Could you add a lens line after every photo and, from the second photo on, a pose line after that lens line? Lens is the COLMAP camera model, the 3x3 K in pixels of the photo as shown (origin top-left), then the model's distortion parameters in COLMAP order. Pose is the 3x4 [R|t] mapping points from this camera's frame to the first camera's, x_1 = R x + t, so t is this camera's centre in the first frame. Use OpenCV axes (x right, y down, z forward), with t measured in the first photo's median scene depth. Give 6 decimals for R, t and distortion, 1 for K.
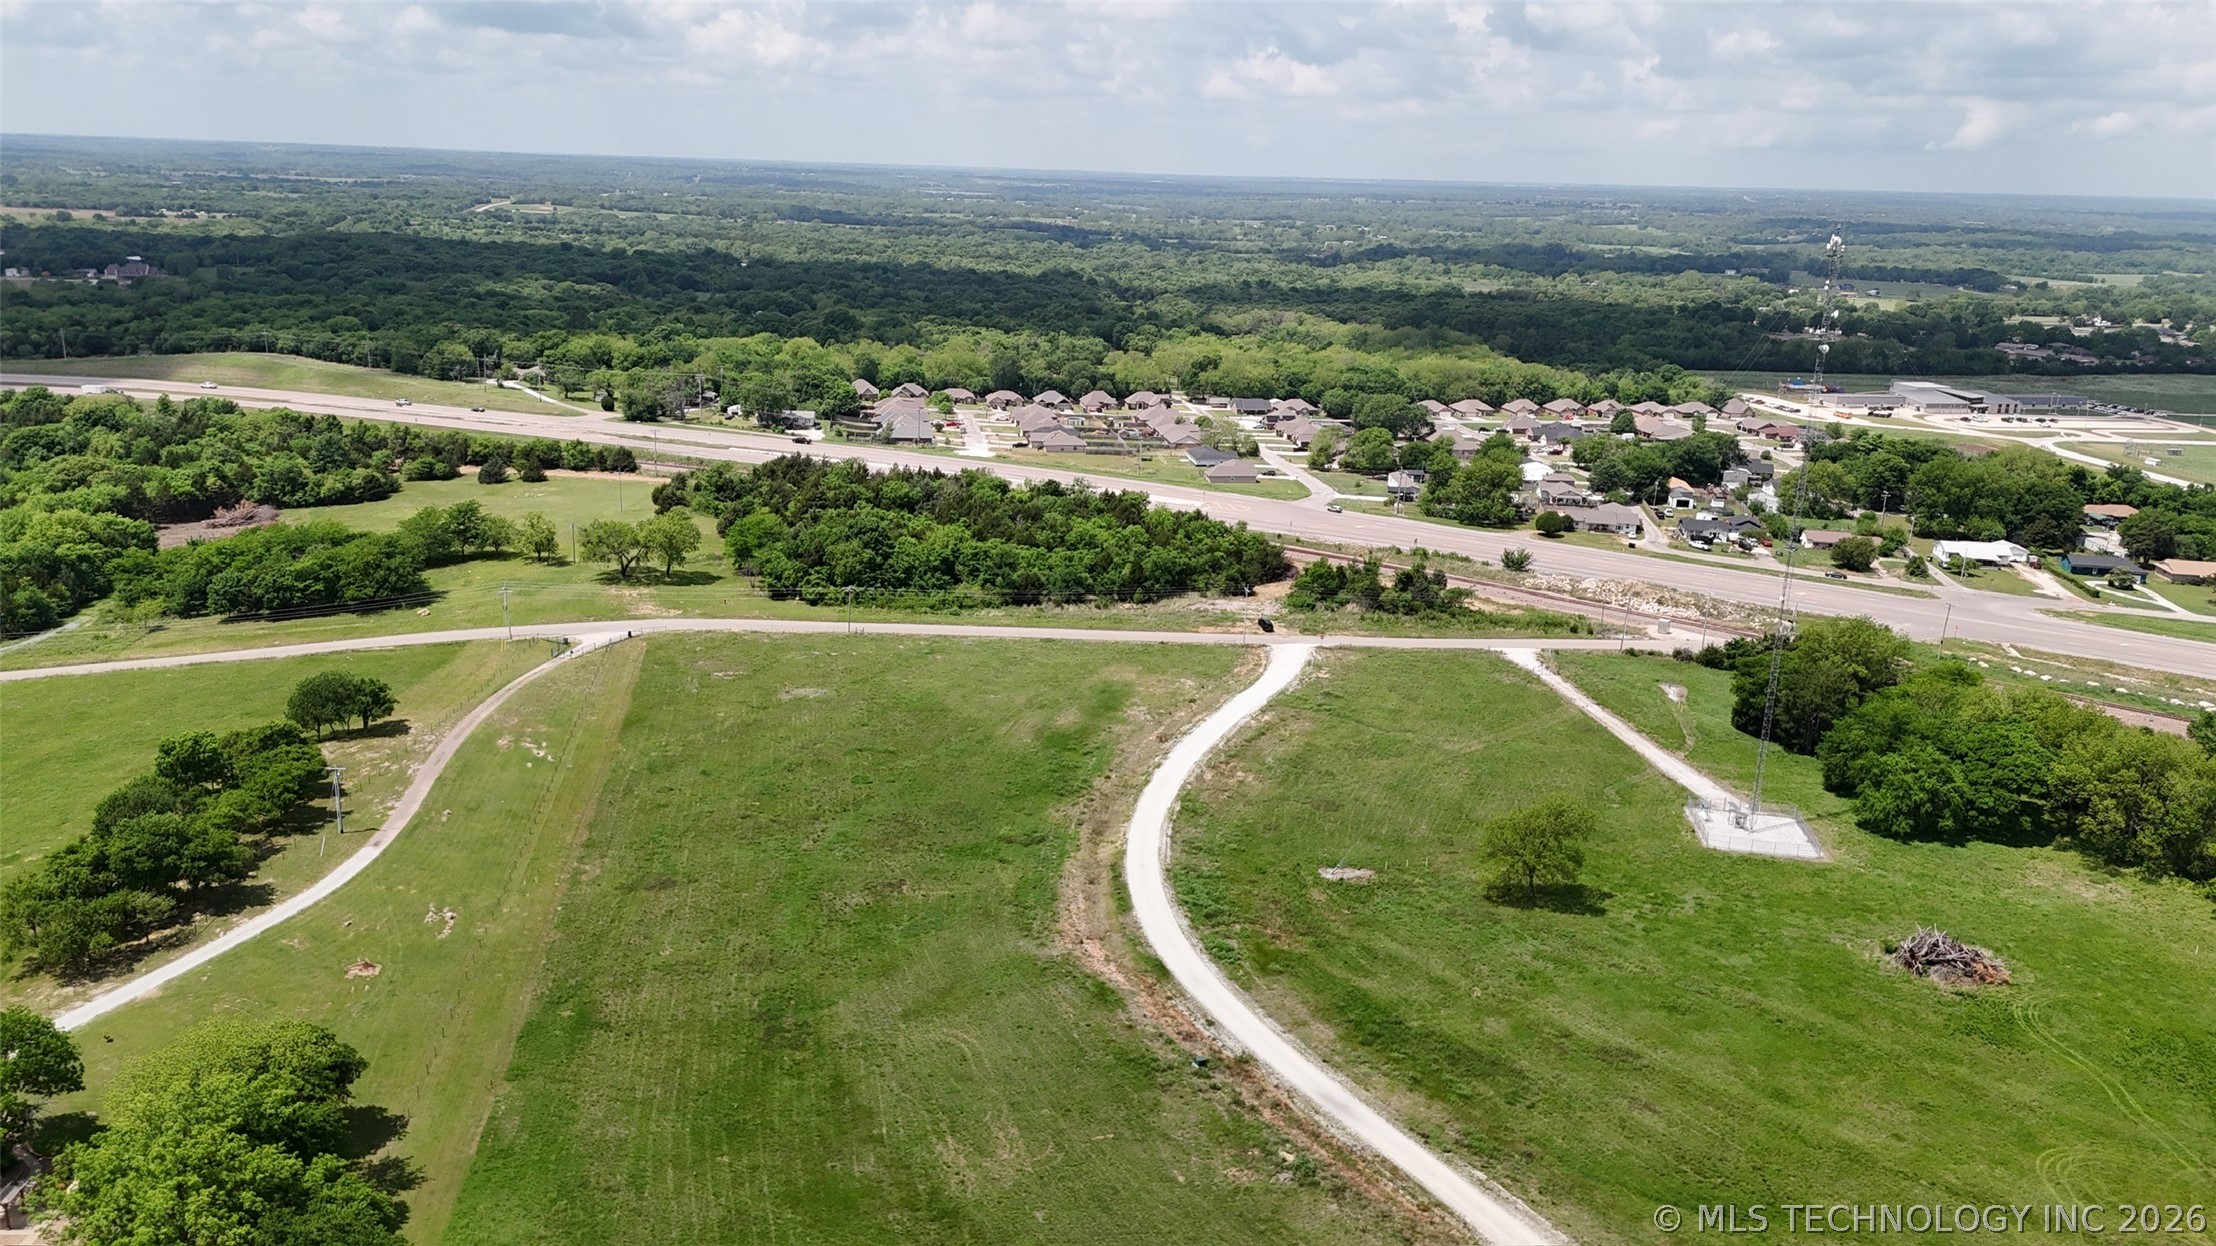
lens RADIAL K [[1618.4, 0, 1112.3], [0, 1618.4, 625.7], [0, 0, 1]] dist [0.079197, -0.075725]
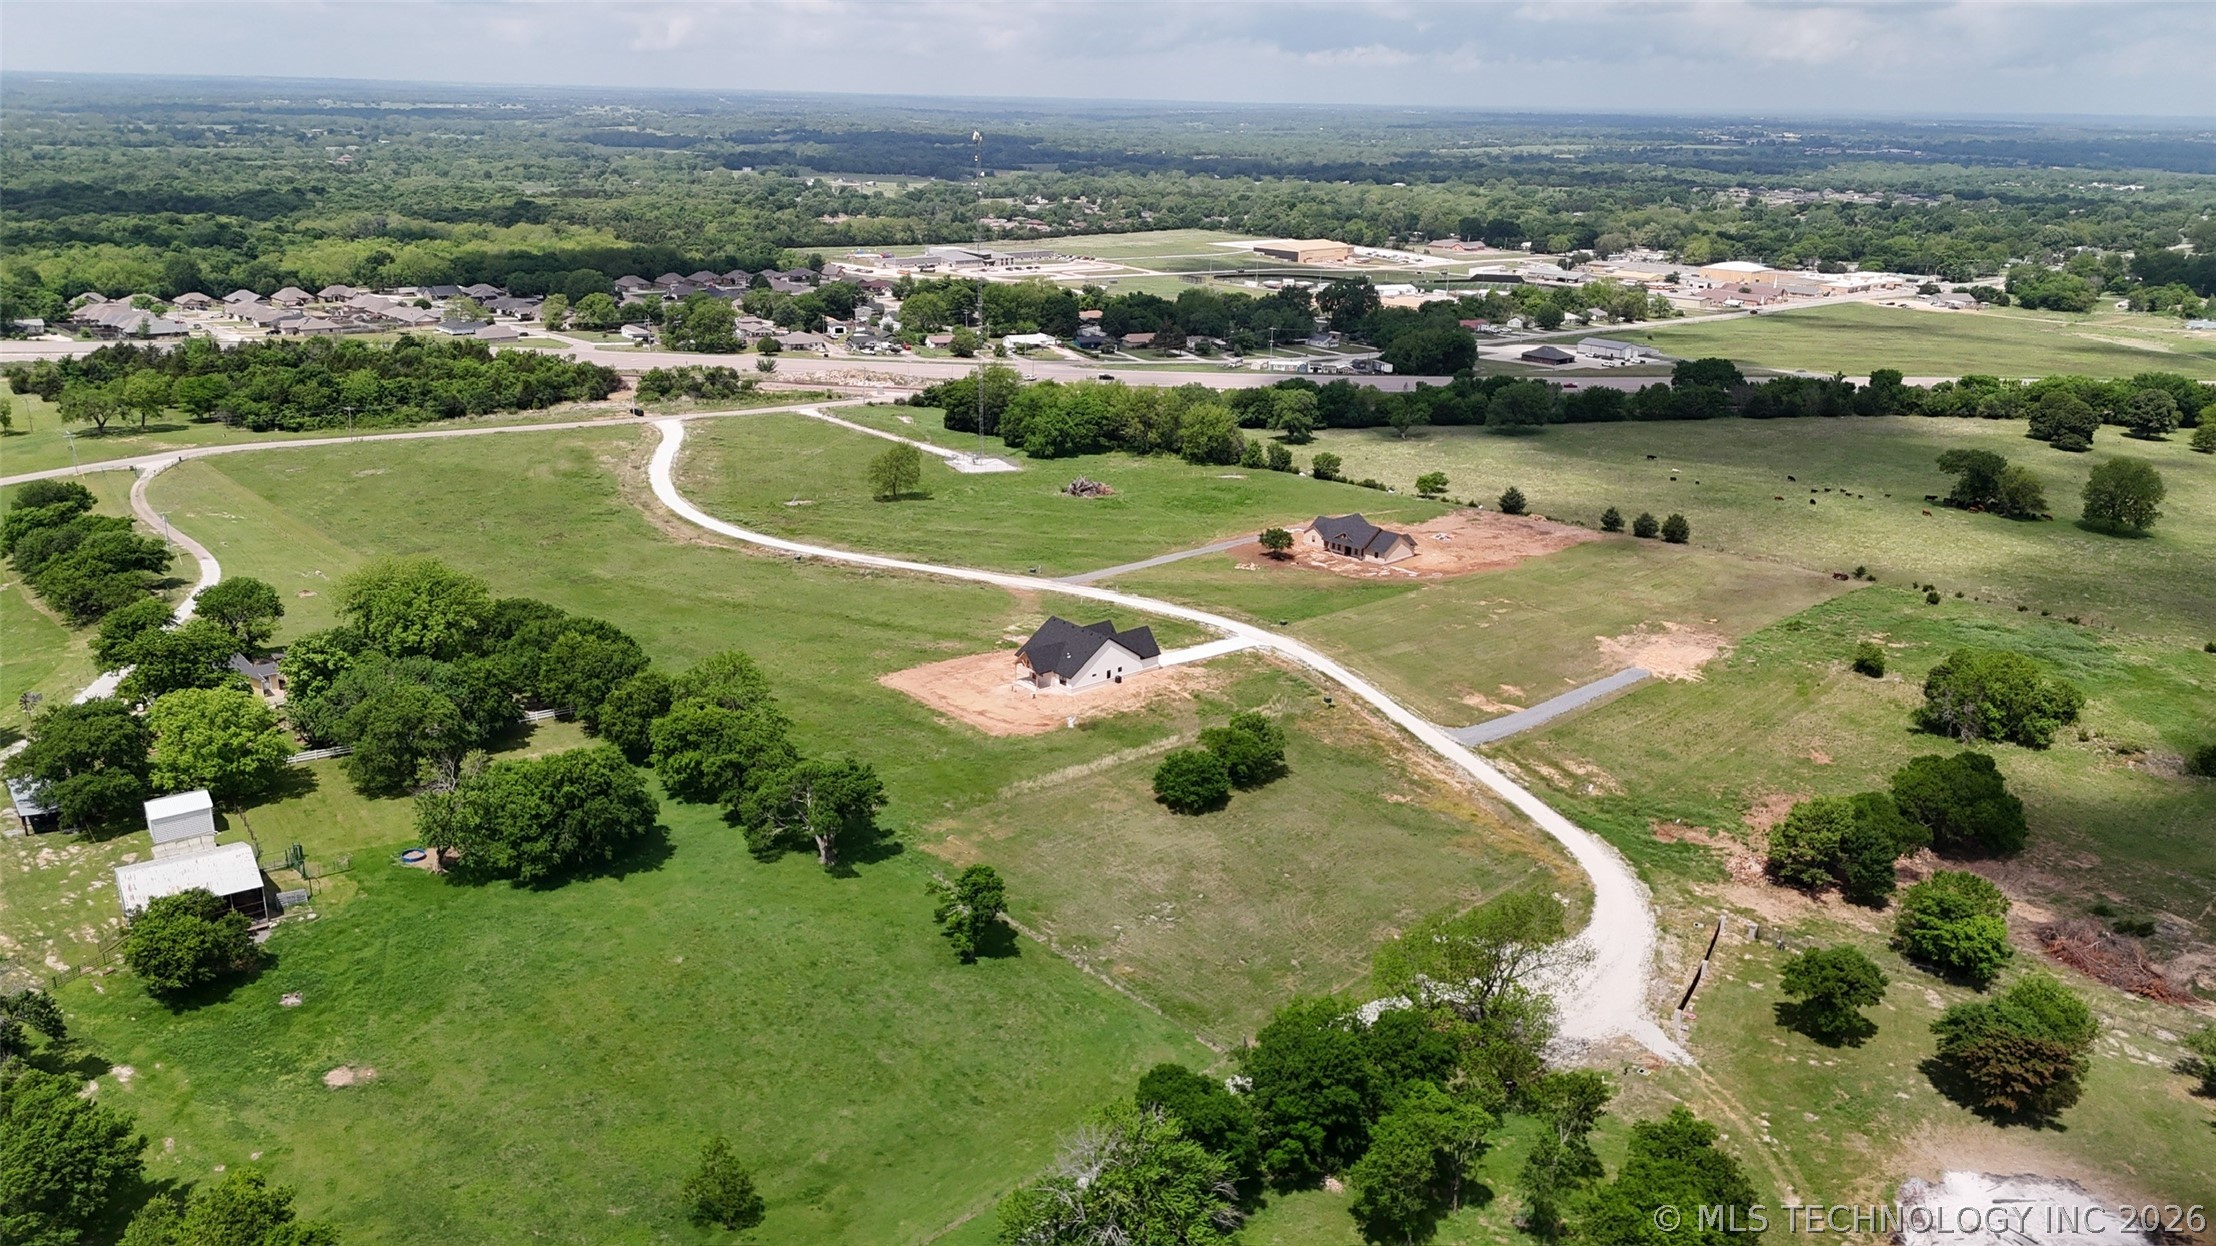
lens RADIAL K [[1618.4, 0, 1110.2], [0, 1618.4, 611.4], [0, 0, 1]] dist [0.079197, -0.075725]
pose [[0.833232, -0.178122, 0.523447, -0.263792], [0.152744, 0.984002, 0.091702, 0.080331], [-0.531407, 0.003545, 0.847109, -0.346504]]
